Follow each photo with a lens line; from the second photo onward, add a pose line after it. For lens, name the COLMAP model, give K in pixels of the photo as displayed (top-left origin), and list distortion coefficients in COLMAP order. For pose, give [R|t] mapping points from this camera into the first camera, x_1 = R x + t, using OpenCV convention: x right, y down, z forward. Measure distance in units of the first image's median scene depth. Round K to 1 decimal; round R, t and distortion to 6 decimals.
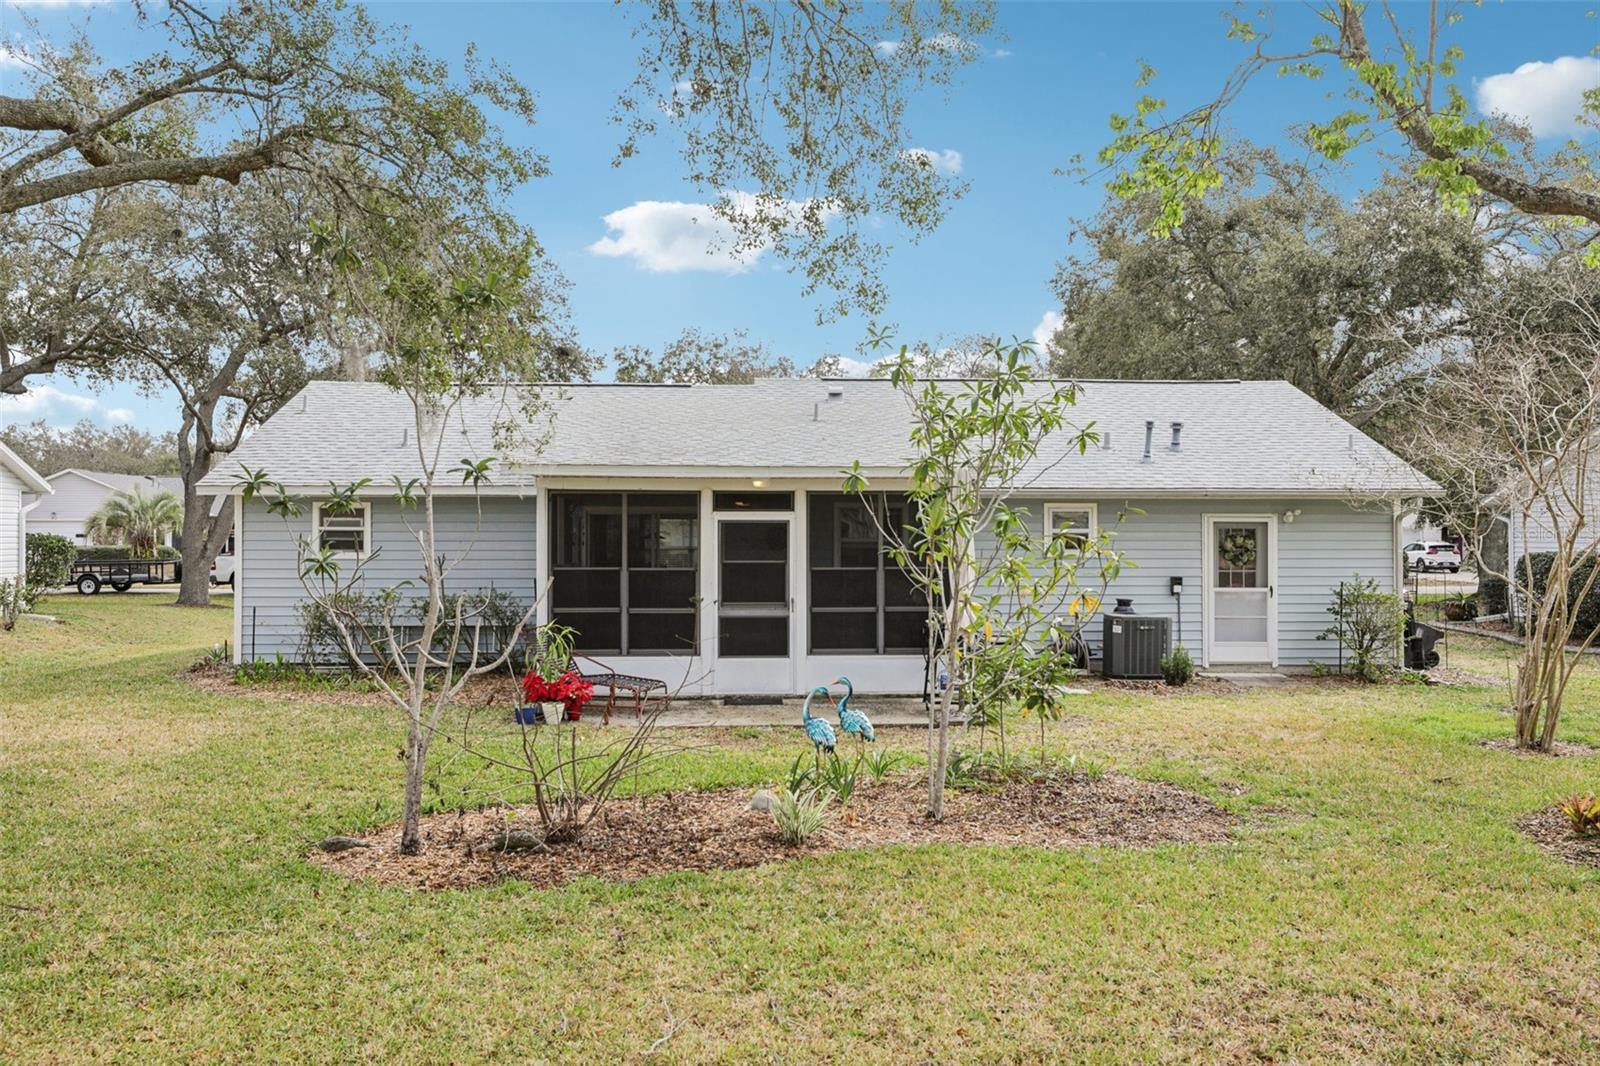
lens RADIAL K [[1299.0, 0, 803.9], [0, 1299.0, 528.0], [0, 0, 1]] dist [-0.004138, -0.005208]
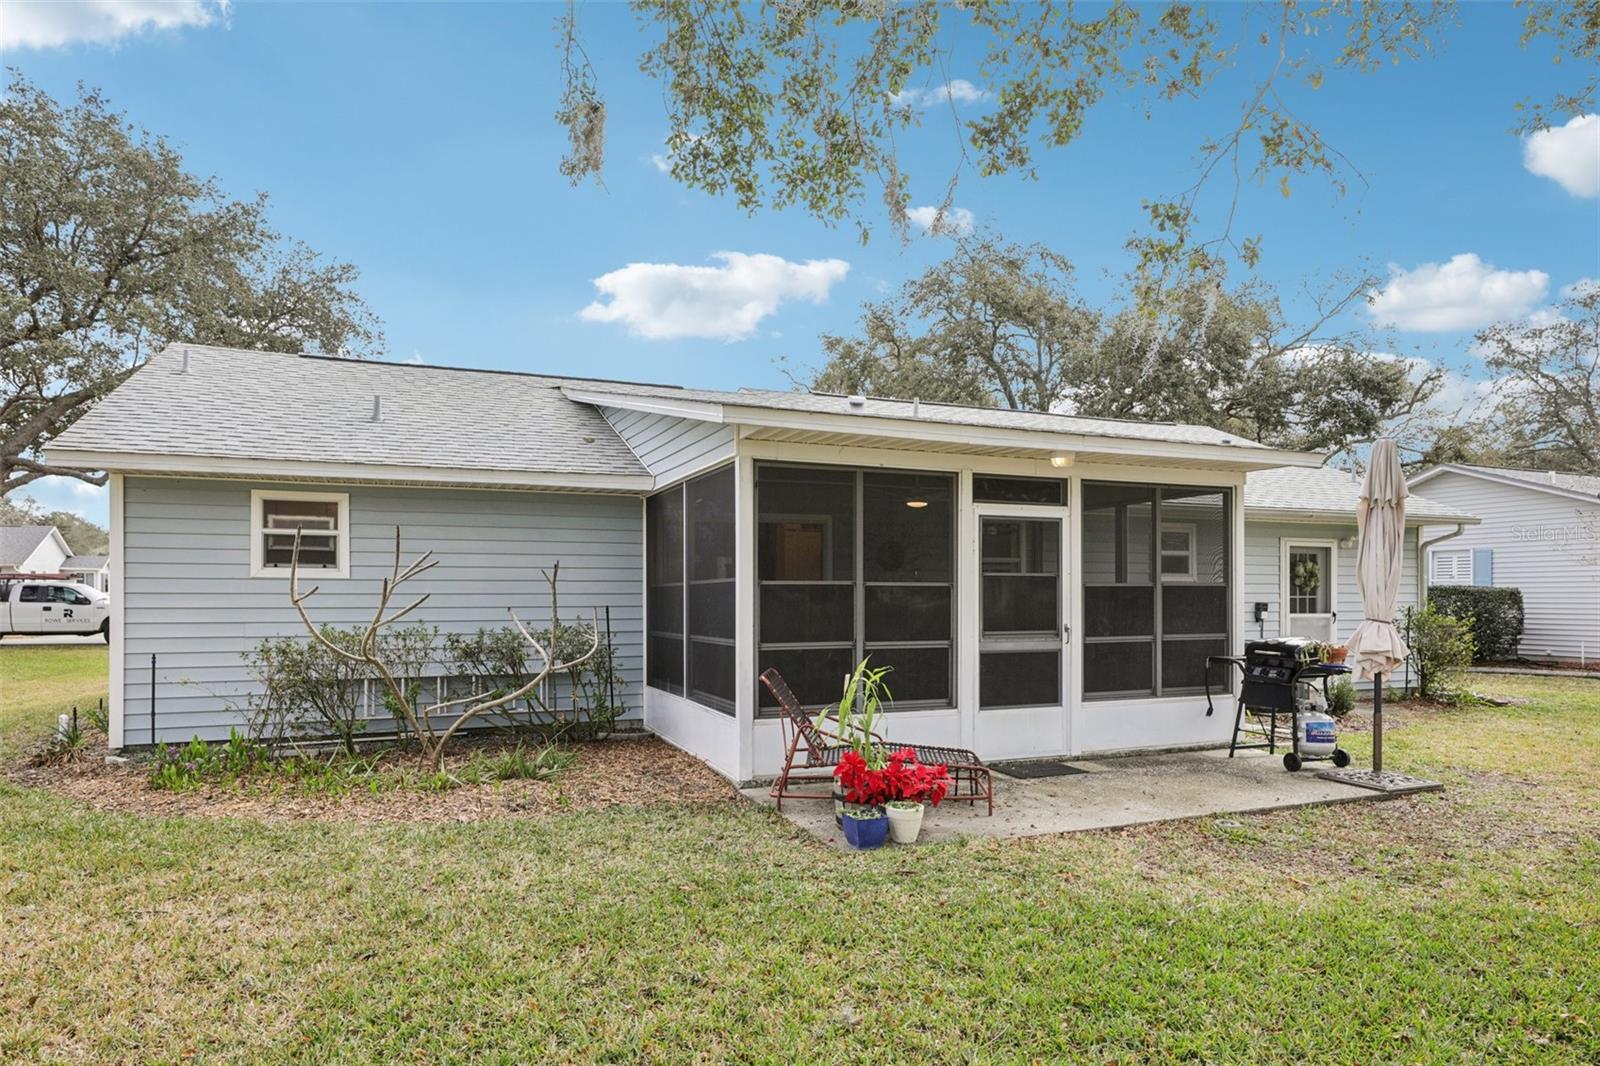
lens RADIAL K [[975.0, 0, 790.7], [0, 975.0, 545.4], [0, 0, 1]] dist [-0.023991, 0.001591]
pose [[0.938988, 0.017855, 0.343487, -0.343657], [-0.001710, 0.998882, -0.047249, 0.035683], [-0.343947, 0.043779, 0.937968, 0.536060]]
